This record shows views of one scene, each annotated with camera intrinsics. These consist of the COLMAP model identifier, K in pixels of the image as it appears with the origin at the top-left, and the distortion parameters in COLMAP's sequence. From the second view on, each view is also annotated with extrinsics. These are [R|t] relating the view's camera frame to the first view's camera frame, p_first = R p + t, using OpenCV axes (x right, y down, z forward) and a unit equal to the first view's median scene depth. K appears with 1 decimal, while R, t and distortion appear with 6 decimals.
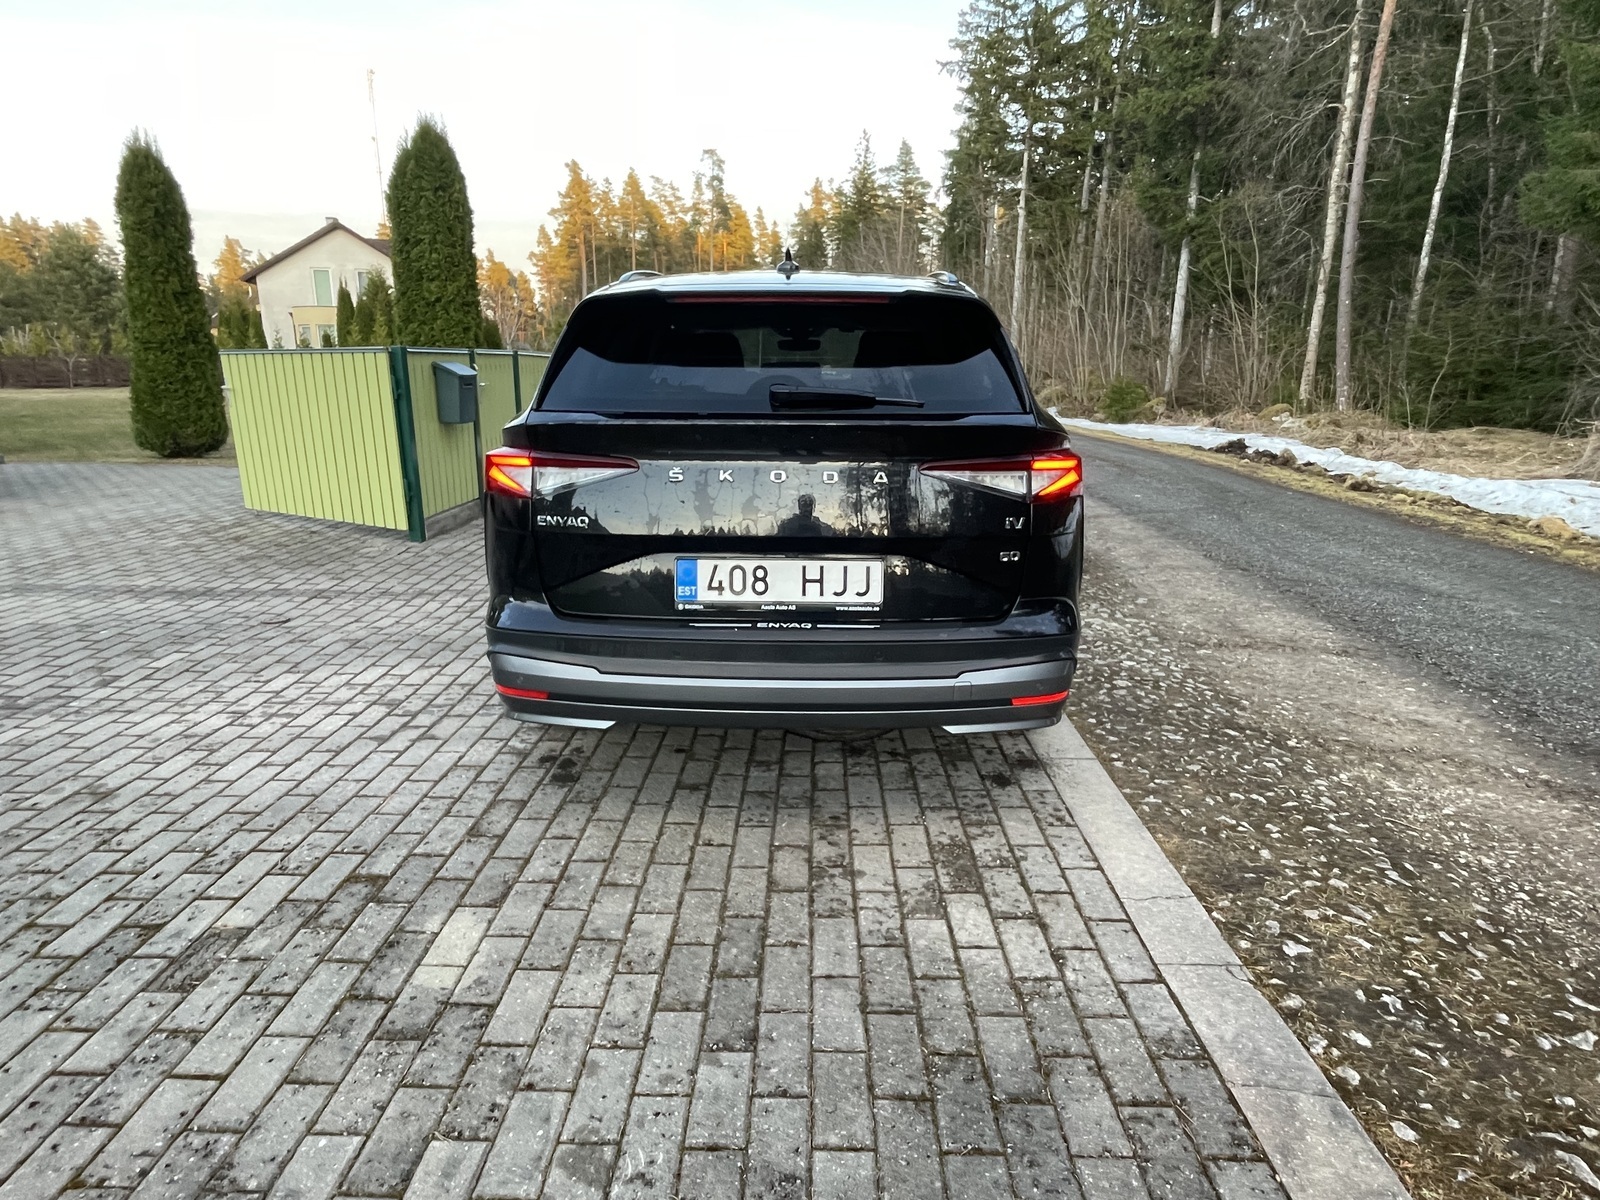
lens RADIAL K [[858.2, 0, 794.1], [0, 858.2, 596.3], [0, 0, 1]] dist [-0.002172, -0.001325]
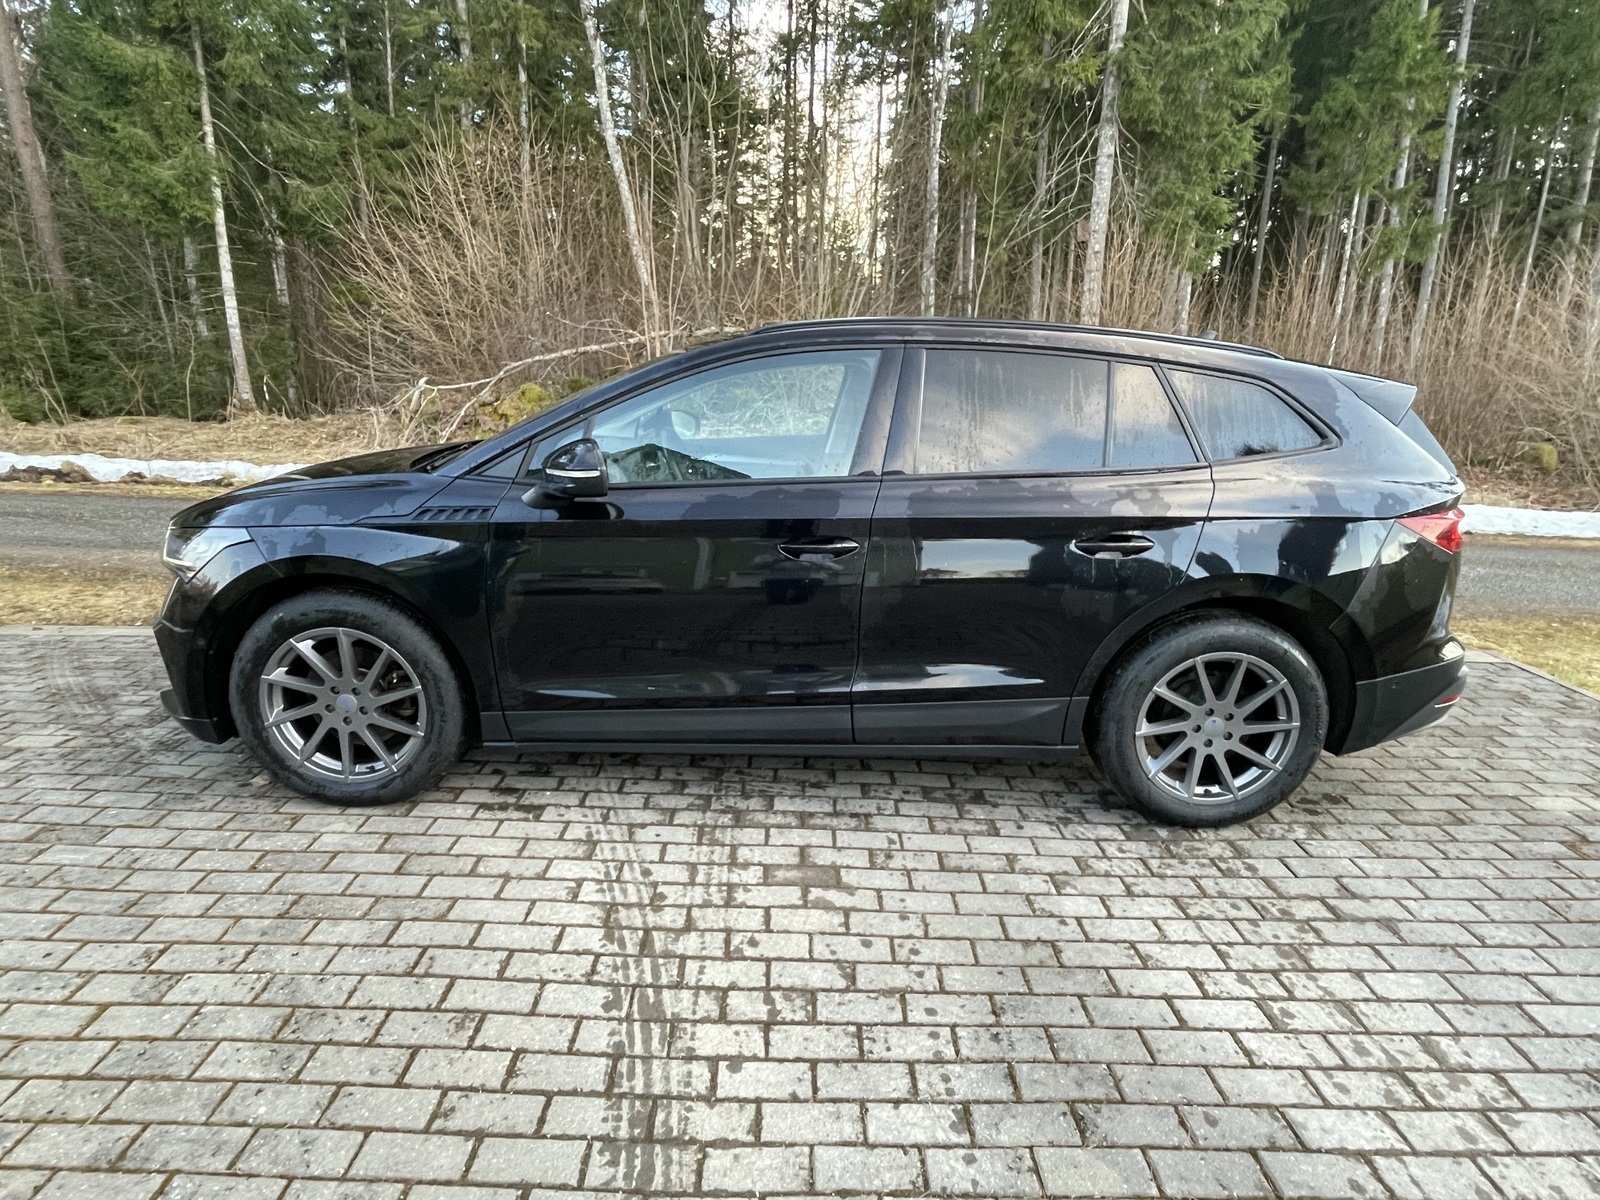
lens RADIAL K [[875.4, 0, 786.4], [0, 875.4, 597.4], [0, 0, 1]] dist [-0.002836, -0.000162]
pose [[-0.020569, -0.267044, 0.963465, -1.214485], [0.238703, 0.934488, 0.264109, -0.481279], [-0.970875, 0.235414, 0.044523, 1.490709]]
